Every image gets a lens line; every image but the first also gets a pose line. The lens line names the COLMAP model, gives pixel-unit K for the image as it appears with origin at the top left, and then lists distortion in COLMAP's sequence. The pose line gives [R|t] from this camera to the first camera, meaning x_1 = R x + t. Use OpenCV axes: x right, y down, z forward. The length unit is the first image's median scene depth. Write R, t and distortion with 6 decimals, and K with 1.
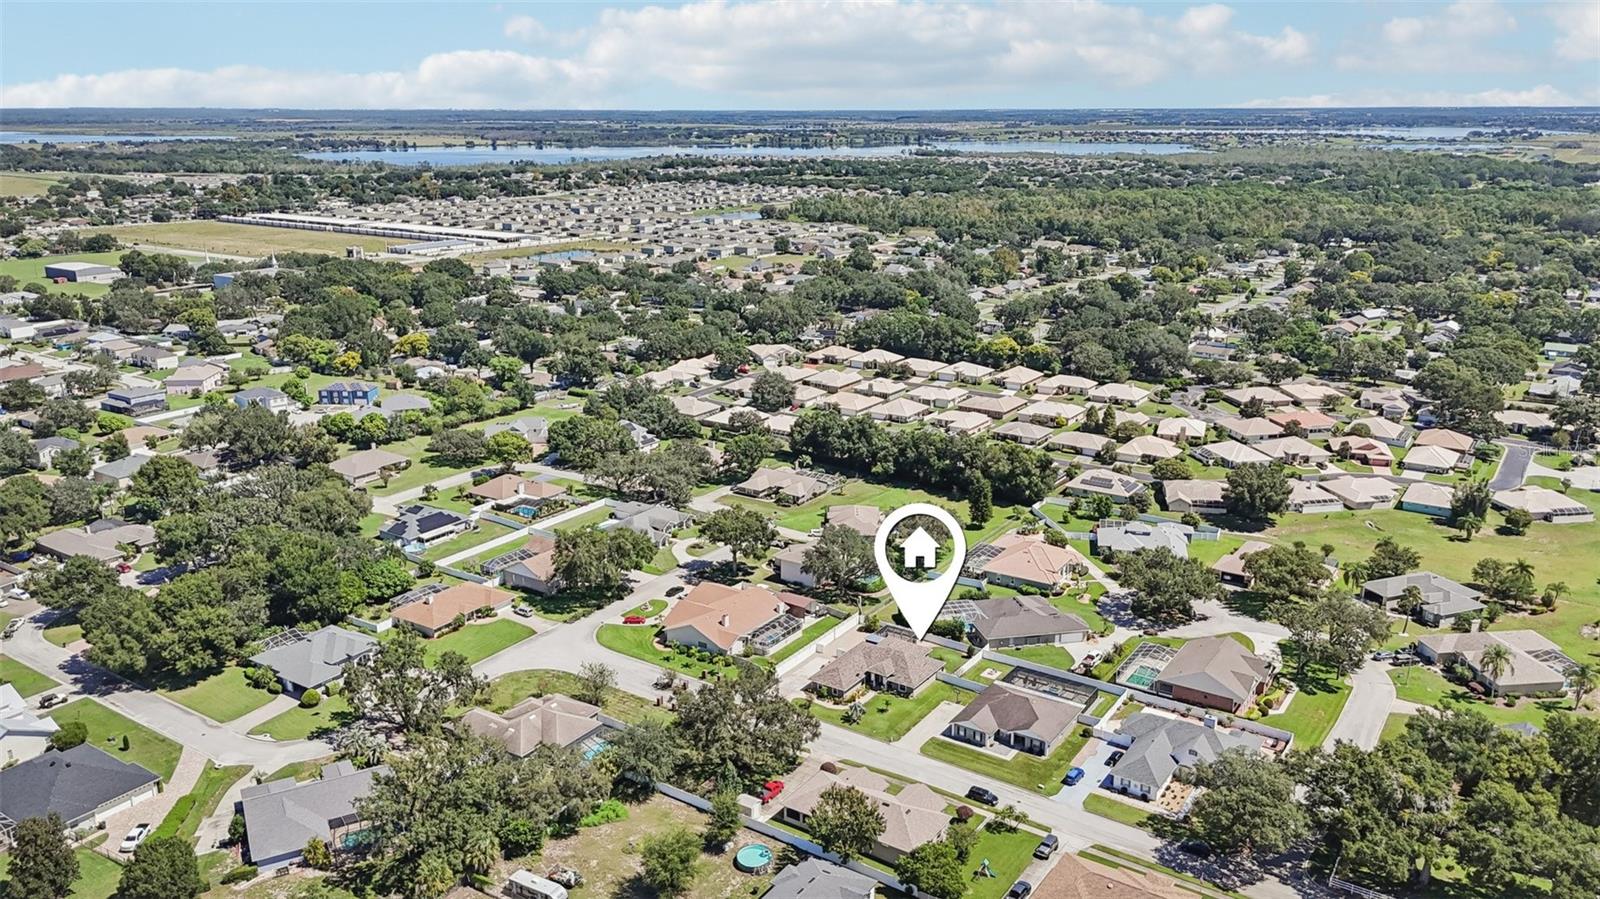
lens RADIAL K [[1161.2, 0, 800.0], [0, 1161.2, 449.5], [0, 0, 1]] dist [0.107007, -0.141248]
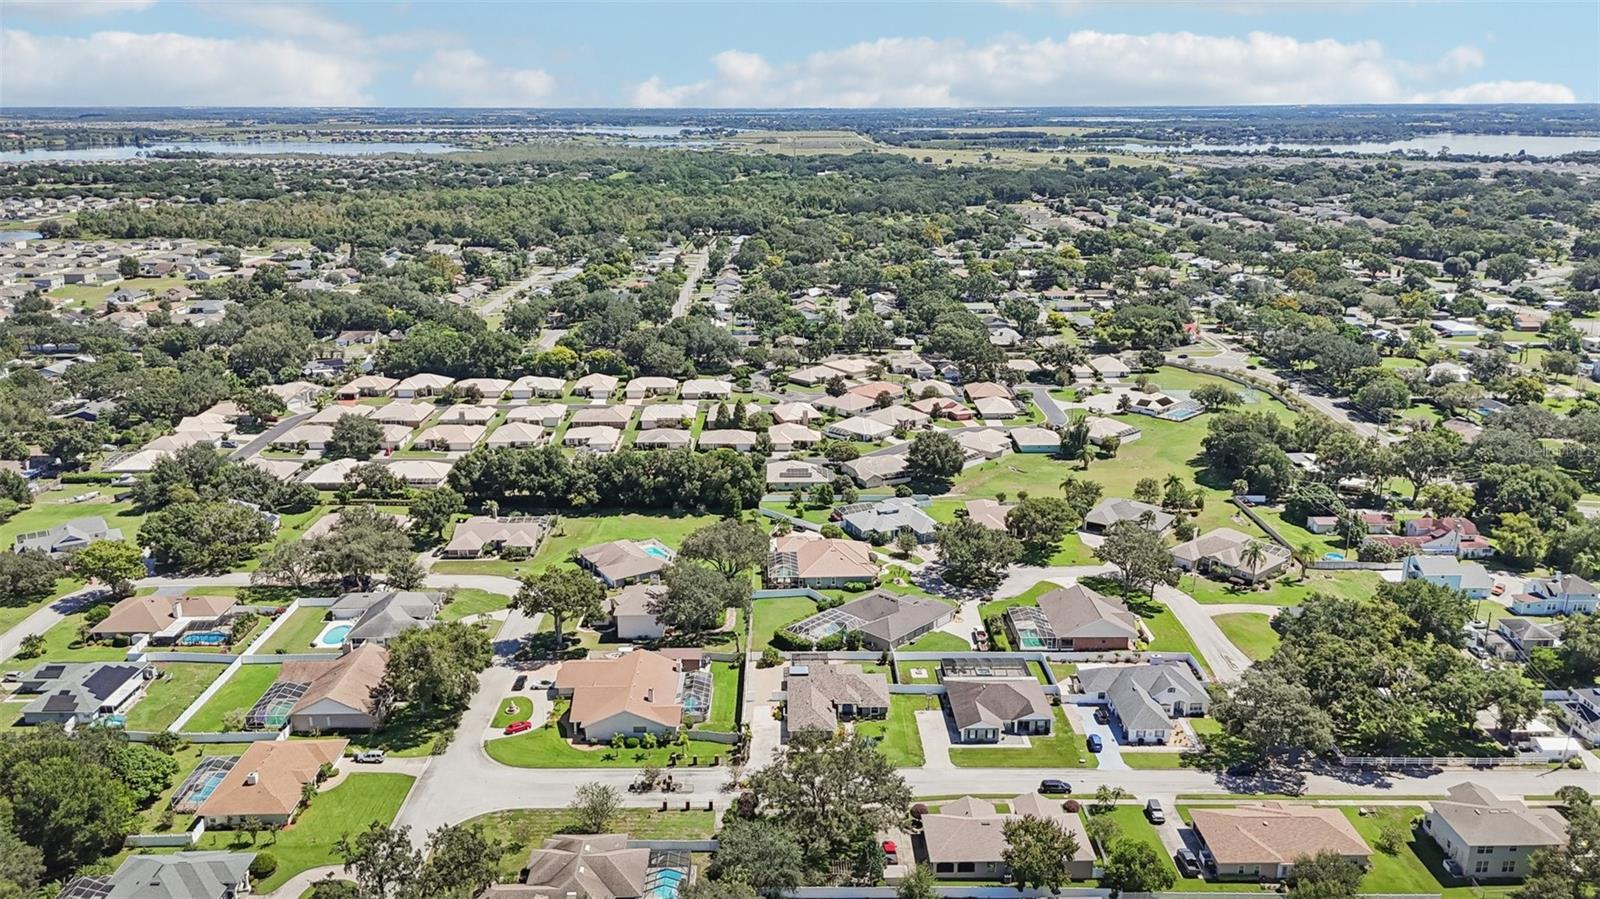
lens RADIAL K [[1161.2, 0, 800.0], [0, 1161.2, 449.5], [0, 0, 1]] dist [0.107007, -0.141248]
pose [[0.834764, -0.158114, 0.527418, -0.290847], [0.157576, 0.986420, 0.046316, -0.041425], [-0.527579, 0.044445, 0.848343, 0.137151]]
